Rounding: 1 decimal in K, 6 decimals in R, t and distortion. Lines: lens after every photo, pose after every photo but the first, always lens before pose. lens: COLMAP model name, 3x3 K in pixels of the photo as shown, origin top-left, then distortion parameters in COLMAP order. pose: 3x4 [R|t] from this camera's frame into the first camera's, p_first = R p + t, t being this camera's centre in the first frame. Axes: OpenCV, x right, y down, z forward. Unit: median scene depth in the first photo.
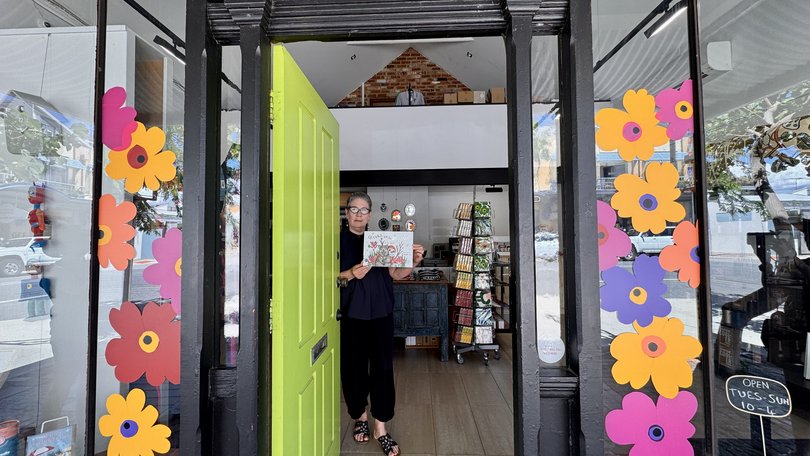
lens RADIAL K [[331.7, 0, 404.0], [0, 331.7, 227.0], [0, 0, 1]] dist [-0.000056, -0.000006]
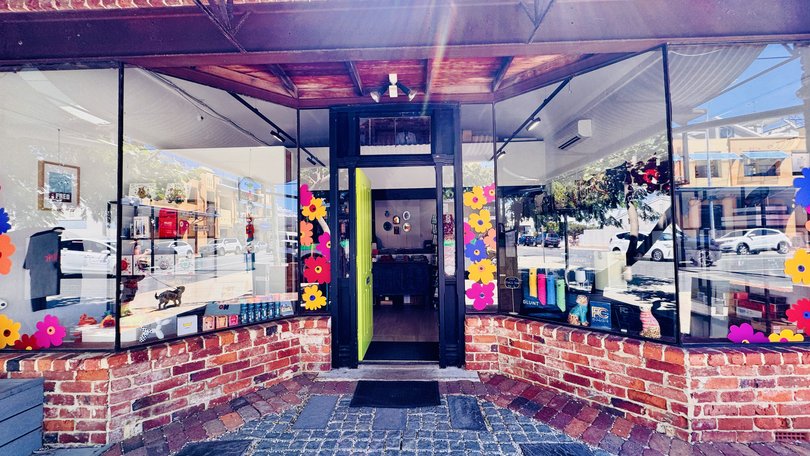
lens RADIAL K [[331.7, 0, 404.6], [0, 331.7, 227.0], [0, 0, 1]] dist [-0.000056, -0.000006]
pose [[0.999949, -0.007398, 0.006912, 0.002430], [0.007384, 0.999971, 0.002053, -0.042185], [-0.006927, -0.002002, 0.999974, -1.997450]]
